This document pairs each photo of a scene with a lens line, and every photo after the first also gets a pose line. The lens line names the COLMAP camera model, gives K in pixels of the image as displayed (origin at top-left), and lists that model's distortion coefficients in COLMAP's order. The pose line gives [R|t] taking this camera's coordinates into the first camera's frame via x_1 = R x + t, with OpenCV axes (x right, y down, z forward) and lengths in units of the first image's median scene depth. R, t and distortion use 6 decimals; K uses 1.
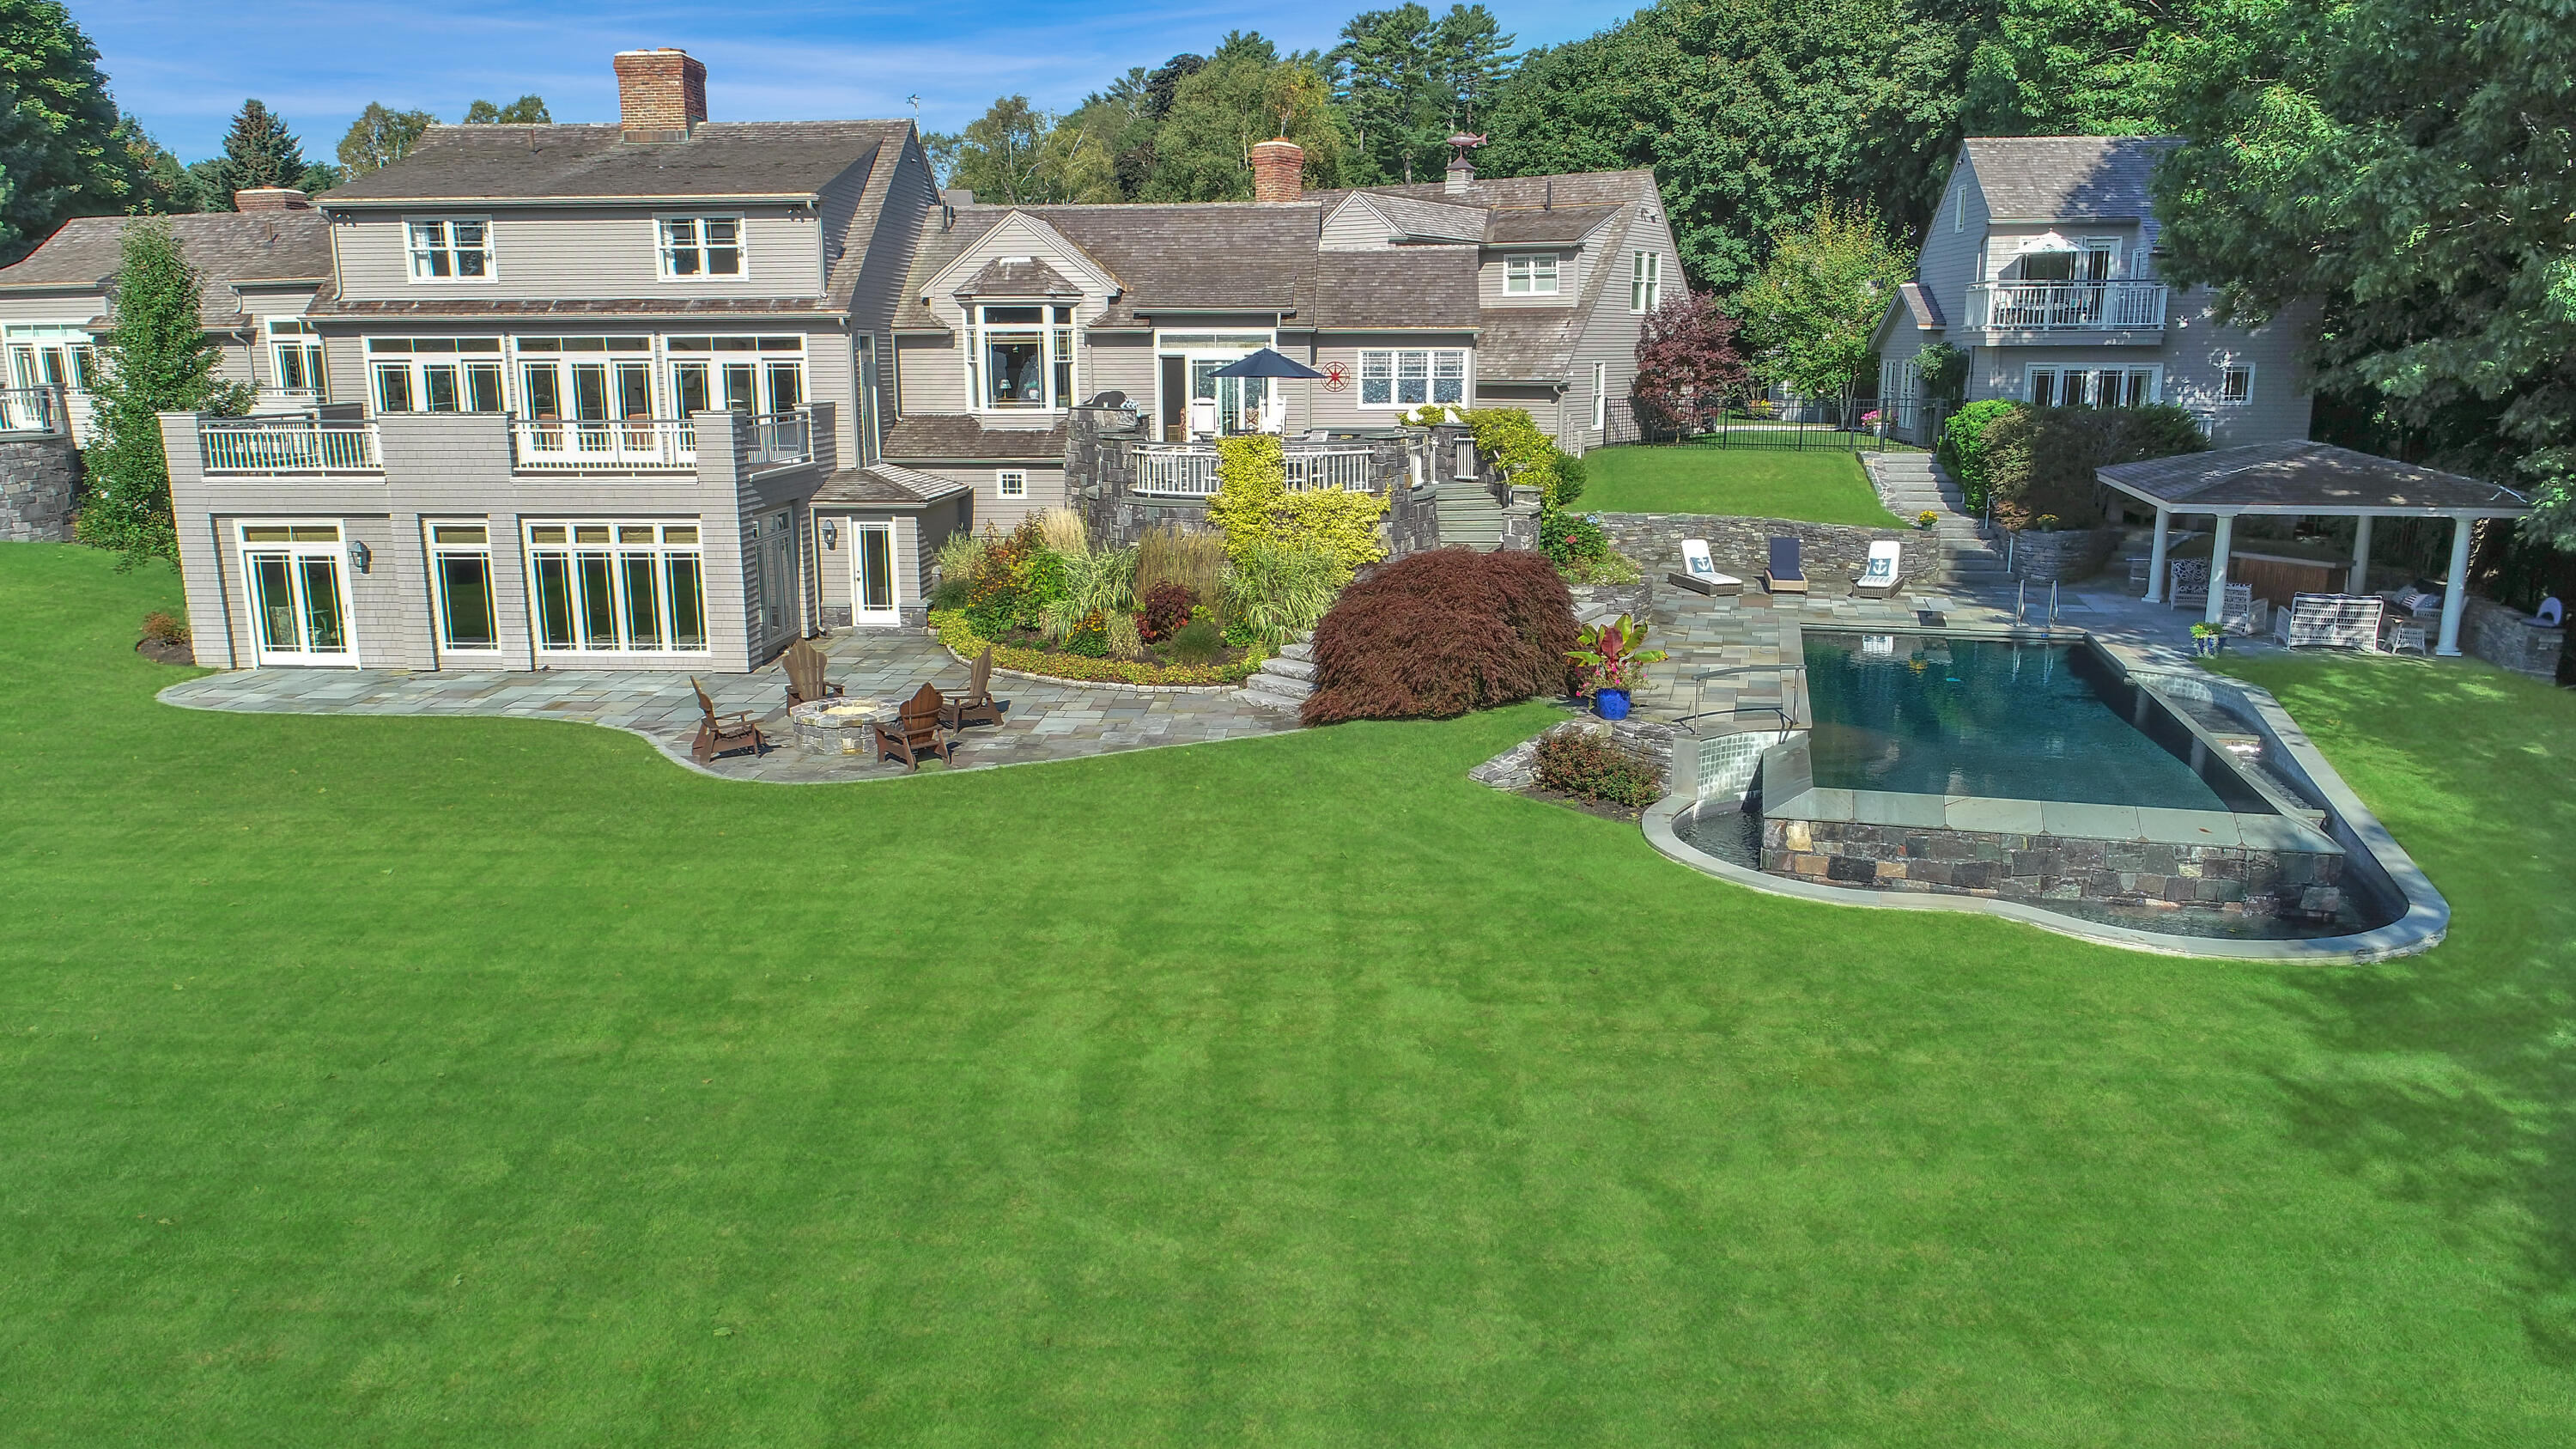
lens RADIAL K [[1741.6, 0, 1300.0], [0, 1741.6, 731.5], [0, 0, 1]] dist [-0.001410, -0.007831]
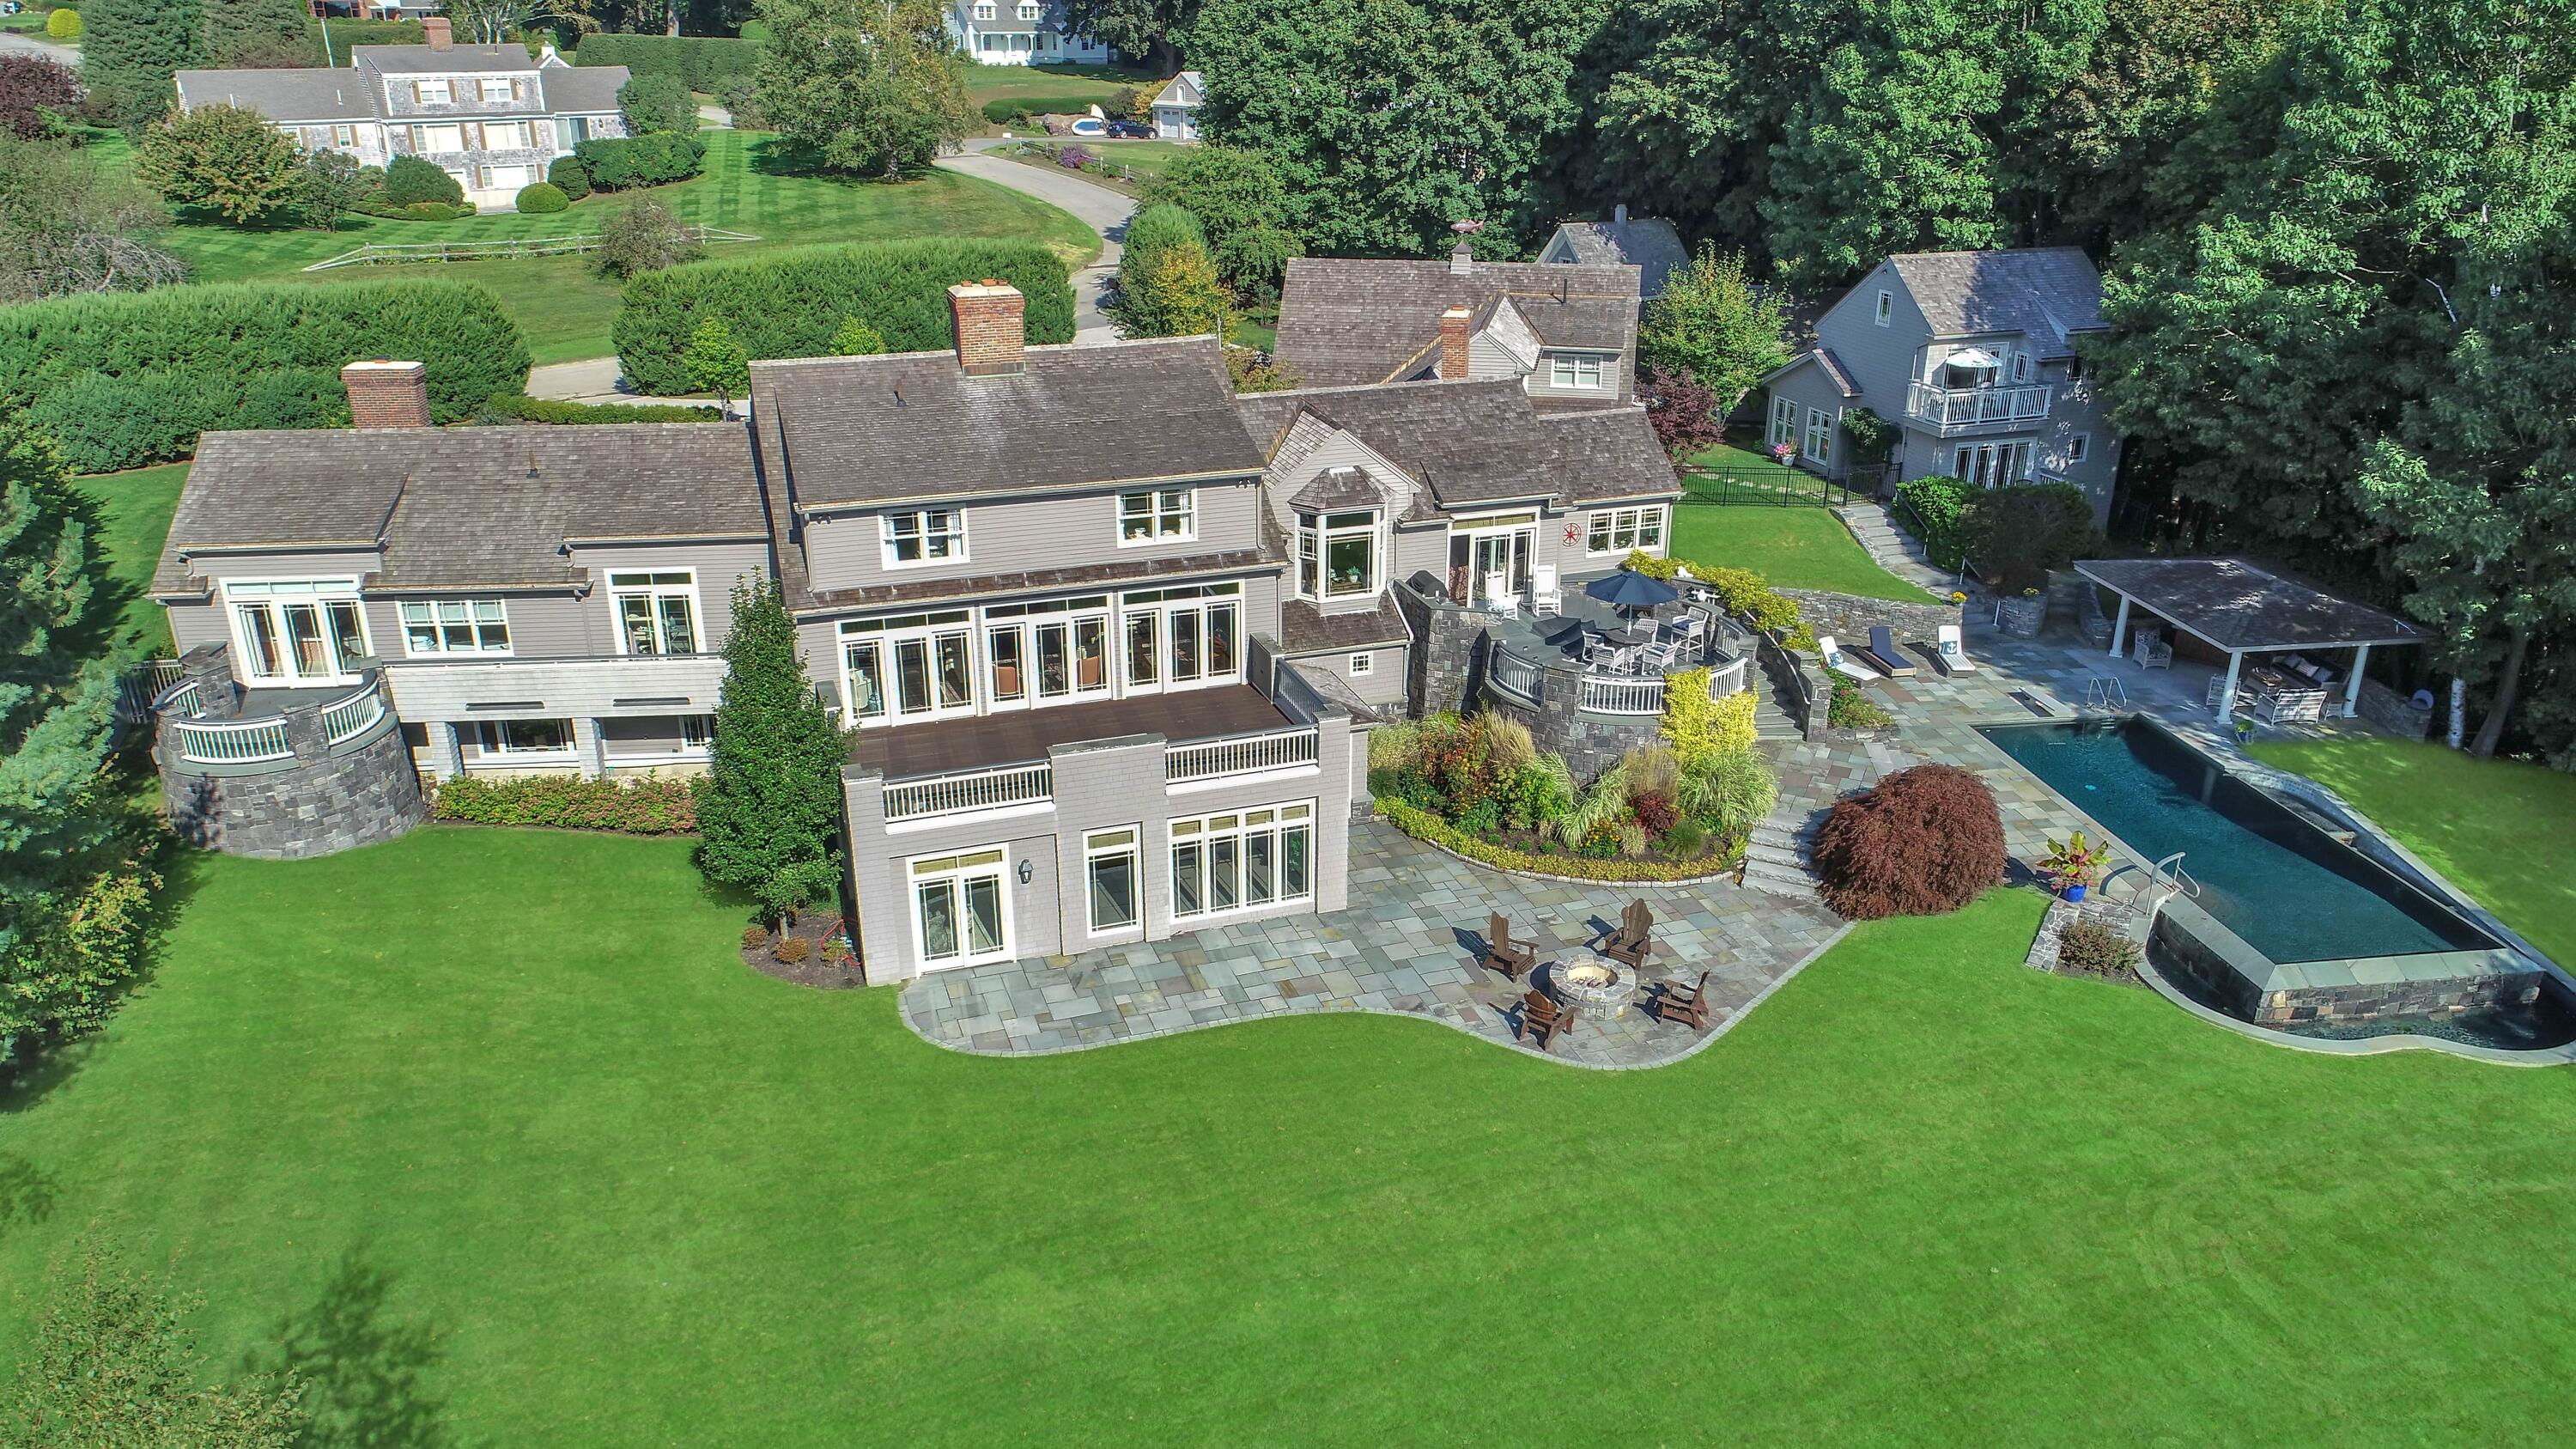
lens RADIAL K [[1741.6, 0, 1300.0], [0, 1741.6, 731.5], [0, 0, 1]] dist [-0.001410, -0.007831]
pose [[0.922762, -0.140628, 0.358796, -0.683386], [0.078283, 0.980031, 0.182788, -0.340628], [-0.377337, -0.140582, 0.915344, -0.083098]]
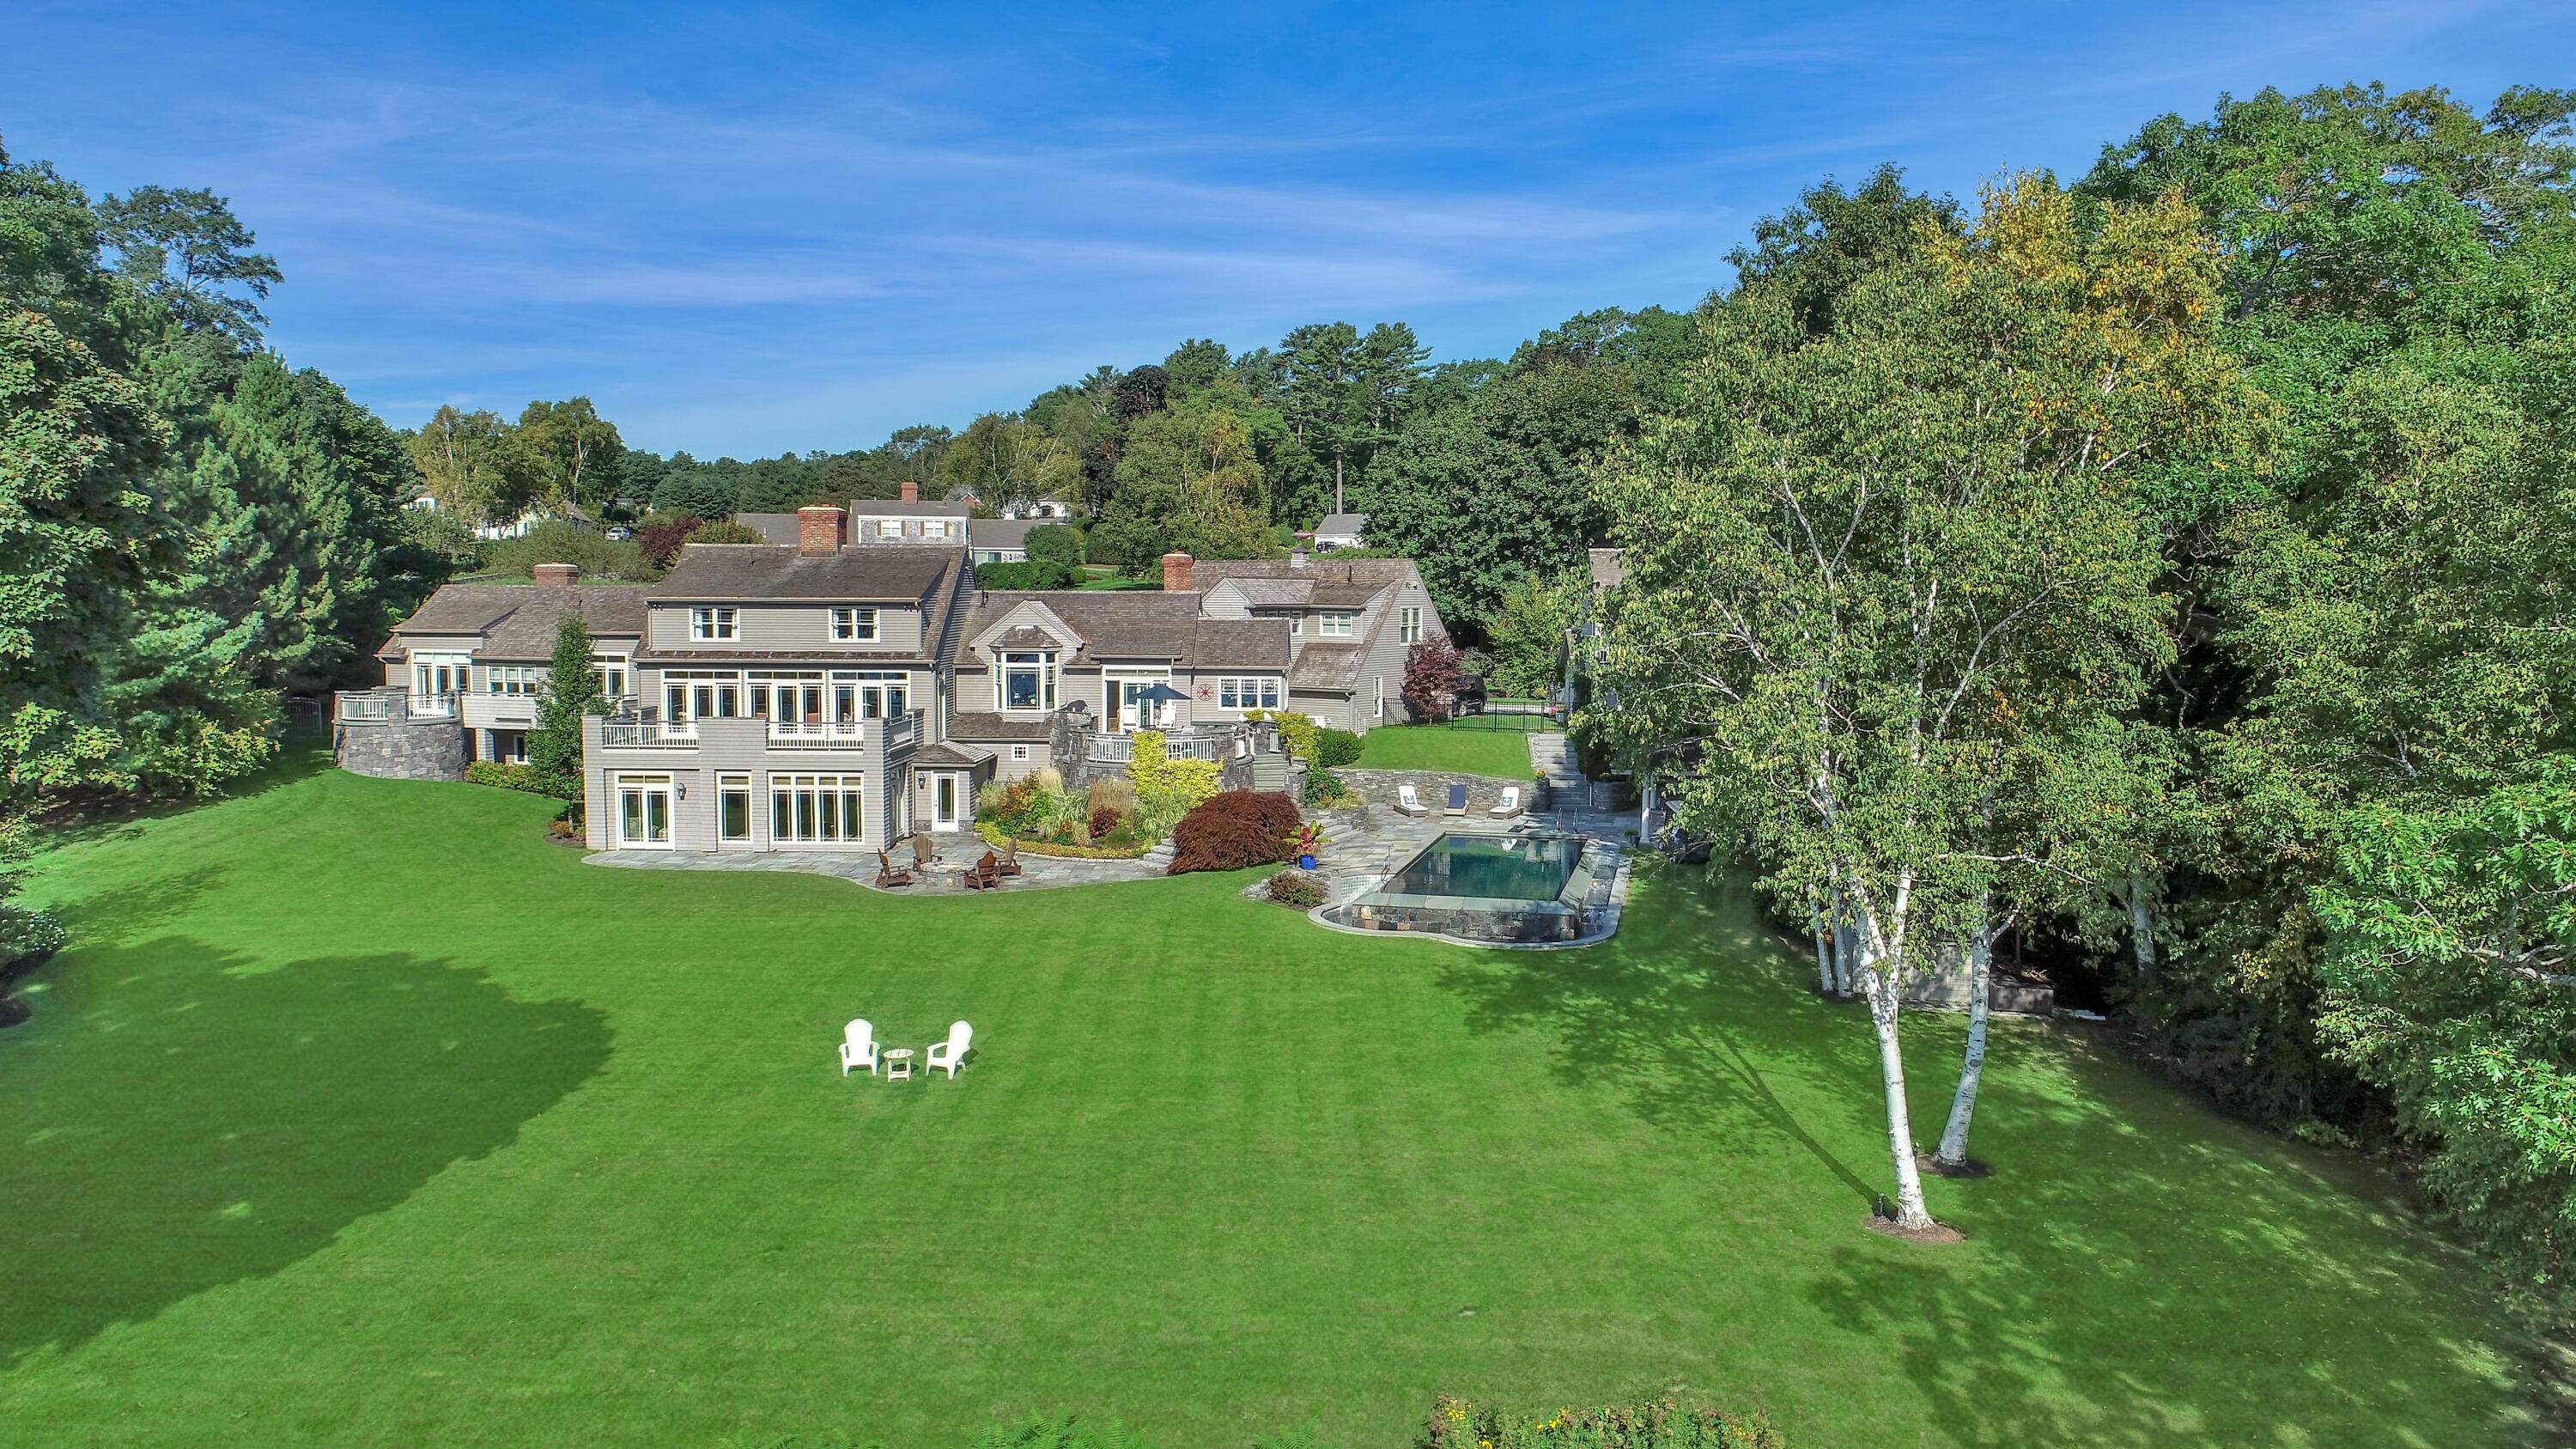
lens RADIAL K [[1741.6, 0, 1300.0], [0, 1741.6, 731.5], [0, 0, 1]] dist [-0.001410, -0.007831]
pose [[0.999732, 0.006015, 0.022369, 0.084767], [-0.002894, 0.990568, -0.136995, 0.083568], [-0.022982, 0.136894, 0.990319, -0.813390]]
